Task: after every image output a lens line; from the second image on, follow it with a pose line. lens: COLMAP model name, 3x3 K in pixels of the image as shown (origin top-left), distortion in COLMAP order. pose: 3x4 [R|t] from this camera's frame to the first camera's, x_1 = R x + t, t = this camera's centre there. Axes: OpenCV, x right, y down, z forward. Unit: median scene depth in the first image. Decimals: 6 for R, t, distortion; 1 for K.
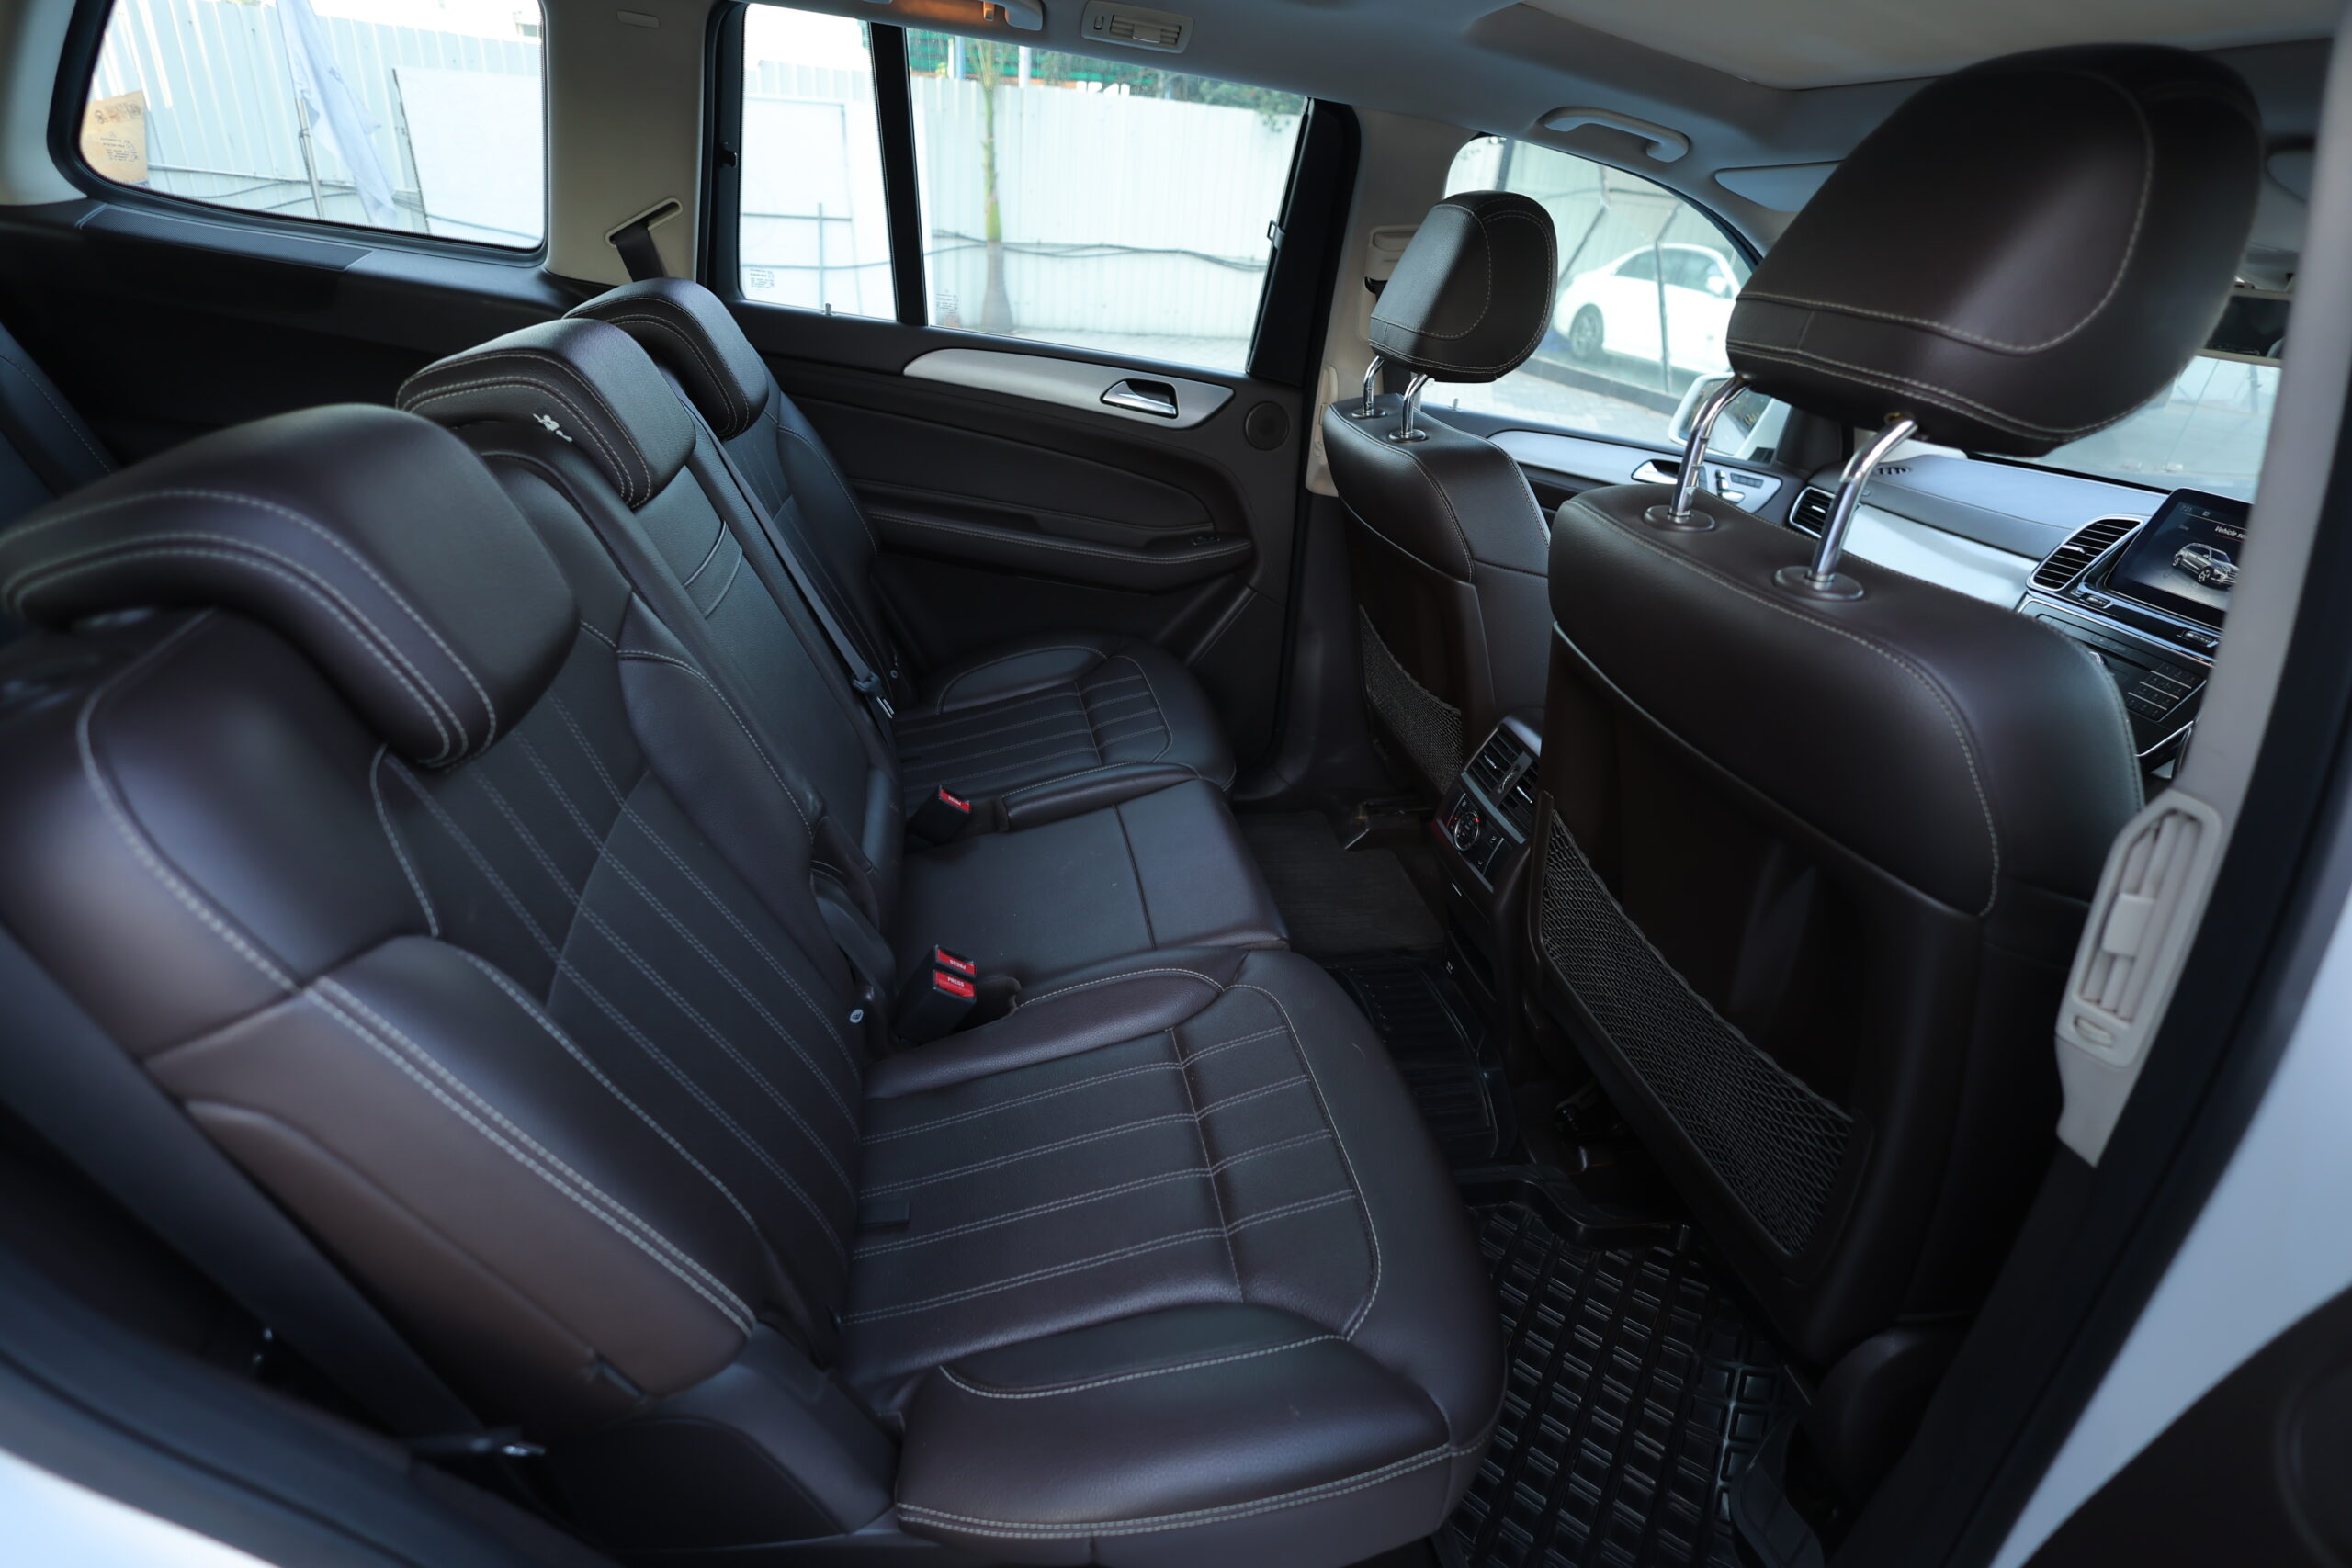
lens RADIAL K [[1096.0, 0, 1176.0], [0, 1096.0, 784.0], [0, 0, 1]] dist [0.006257, -0.000394]
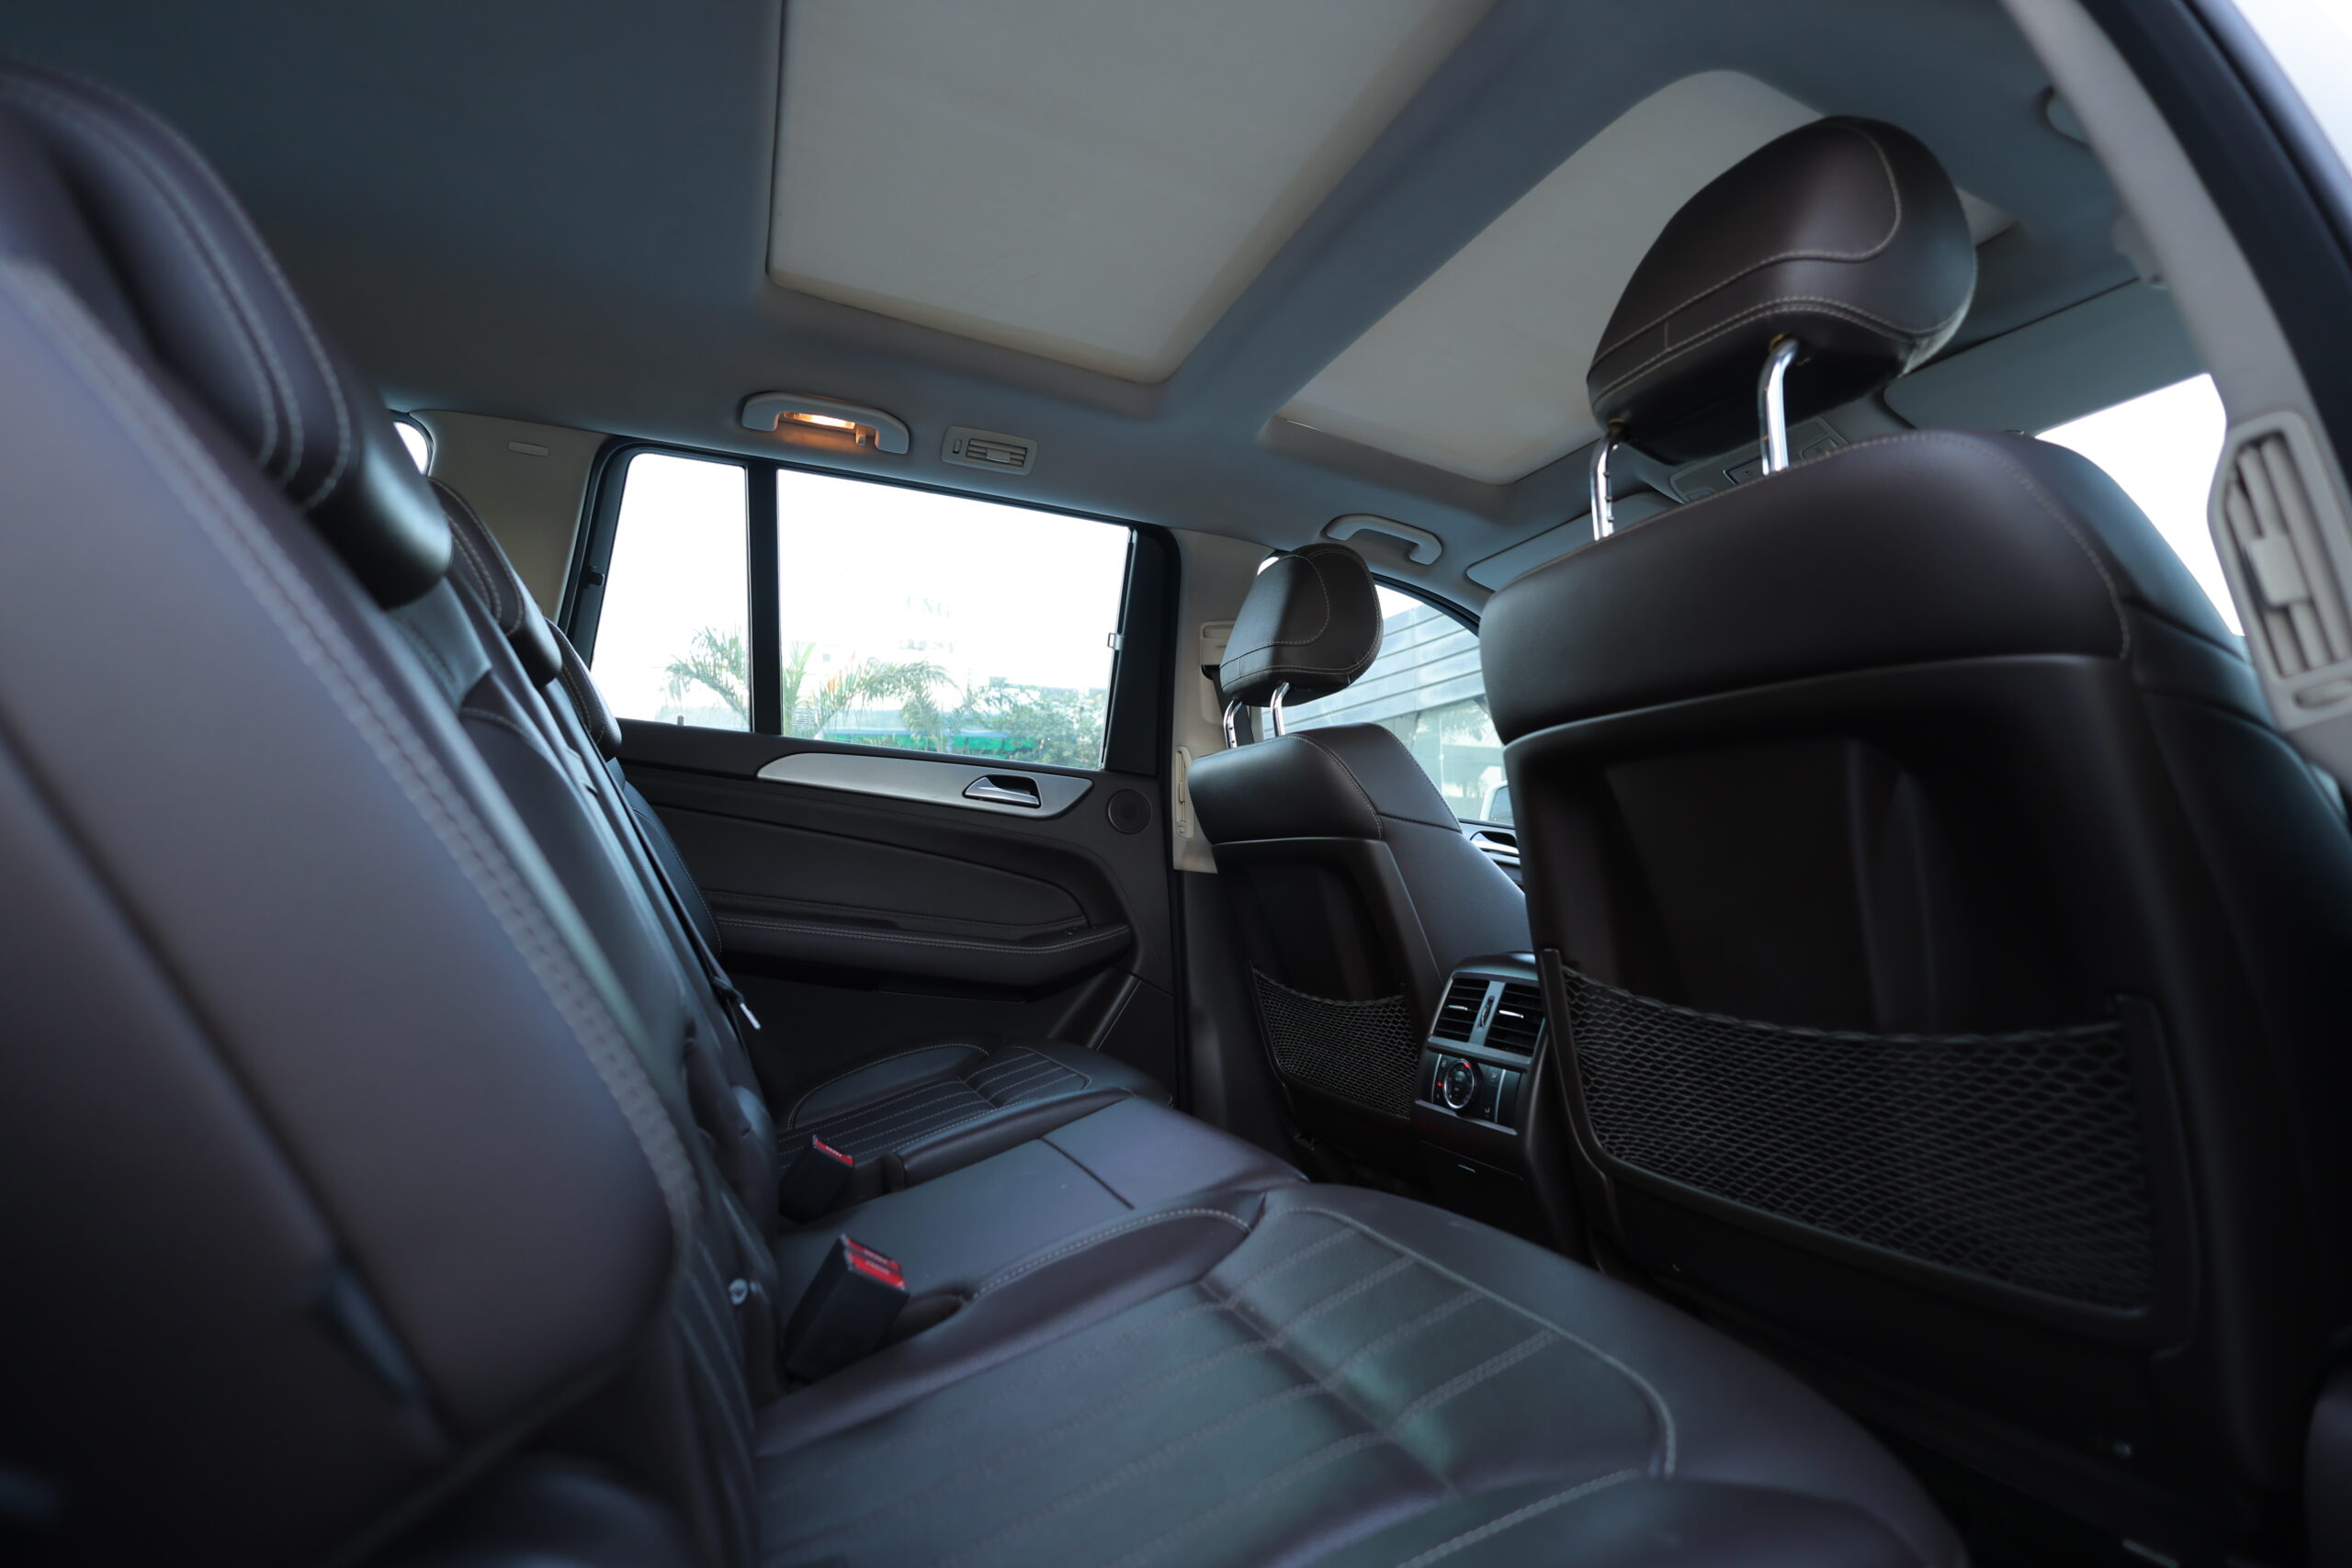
lens RADIAL K [[1096.0, 0, 1176.0], [0, 1096.0, 784.0], [0, 0, 1]] dist [0.006257, -0.000394]
pose [[0.975327, -0.079896, 0.205802, -0.089095], [0.178817, 0.832605, -0.524208, 0.211464], [-0.129469, 0.548075, 0.826349, 0.156724]]
